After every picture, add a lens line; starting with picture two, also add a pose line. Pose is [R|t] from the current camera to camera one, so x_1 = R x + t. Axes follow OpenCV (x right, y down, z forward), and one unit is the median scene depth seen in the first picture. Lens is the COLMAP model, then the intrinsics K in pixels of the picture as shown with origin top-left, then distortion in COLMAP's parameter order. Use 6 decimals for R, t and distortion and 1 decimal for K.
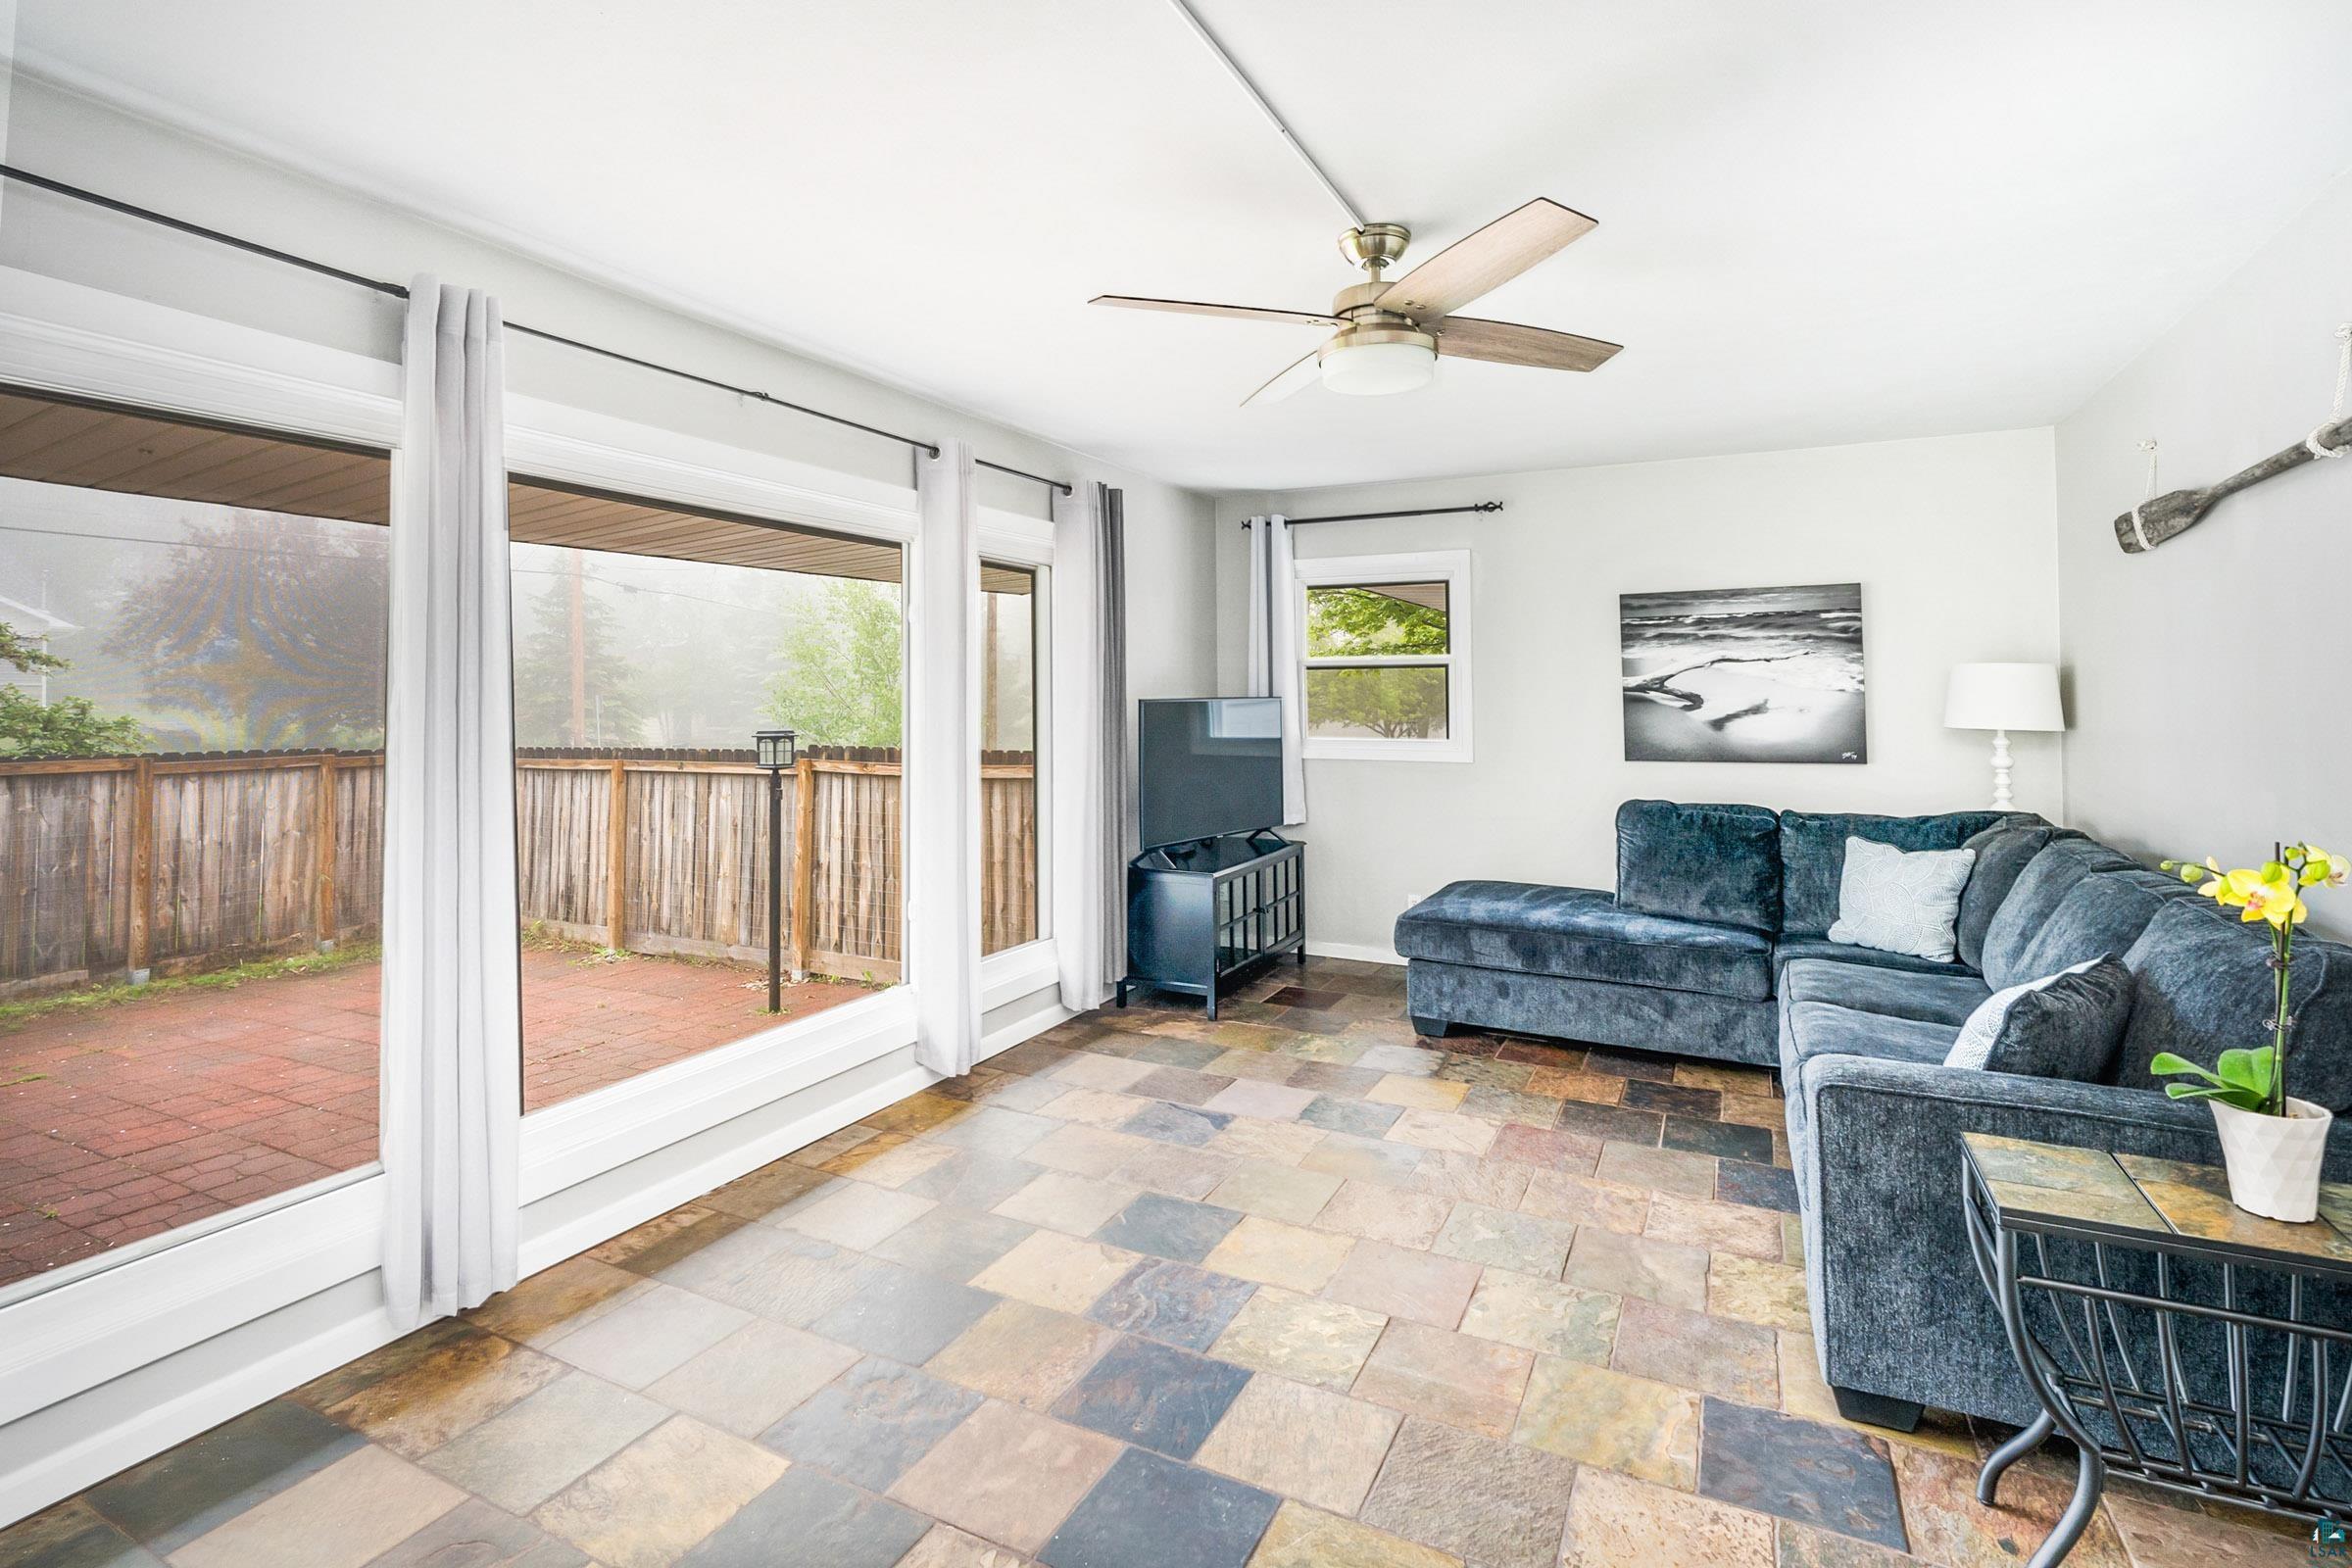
lens RADIAL K [[1092.7, 0, 1181.8], [0, 1092.7, 674.8], [0, 0, 1]] dist [-0.009175, -0.000493]
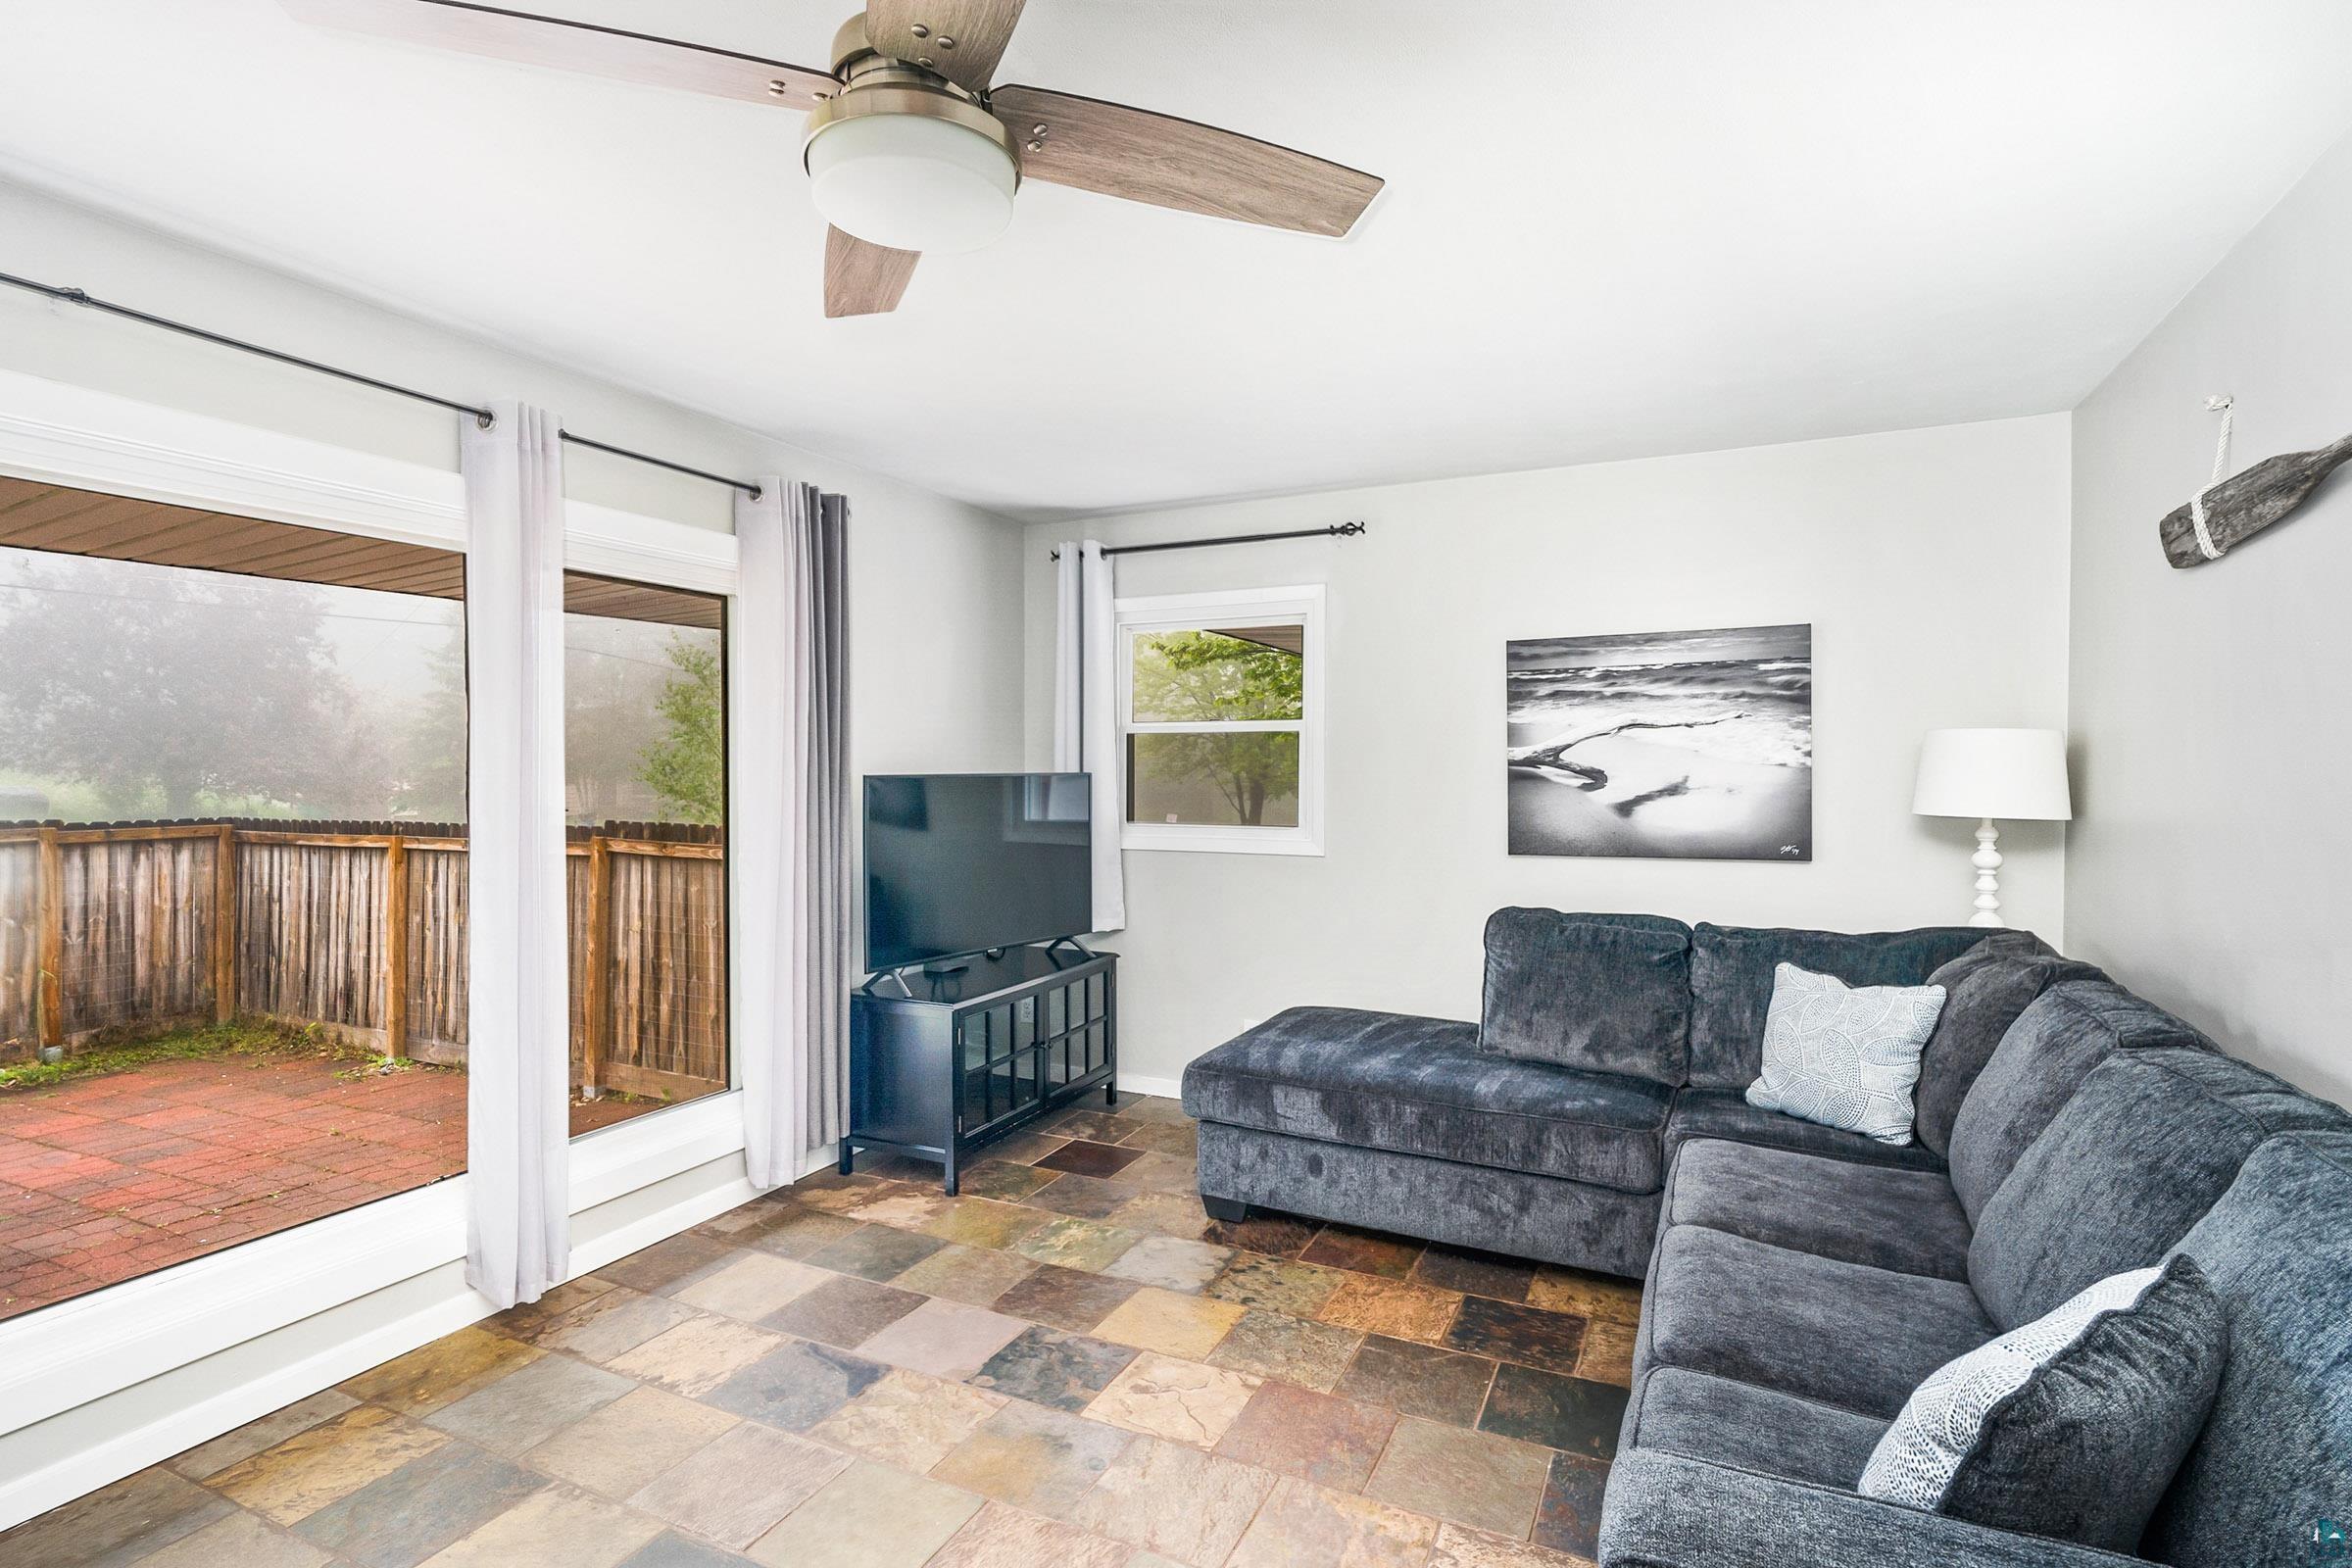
lens RADIAL K [[1146.9, 0, 1181.1], [0, 1146.9, 792.9], [0, 0, 1]] dist [0.000687, 0.000127]
pose [[0.999535, 0.006340, 0.029830, 0.169553], [-0.007620, 0.999046, 0.042998, 0.001923], [-0.029529, -0.043205, 0.998630, 0.220712]]
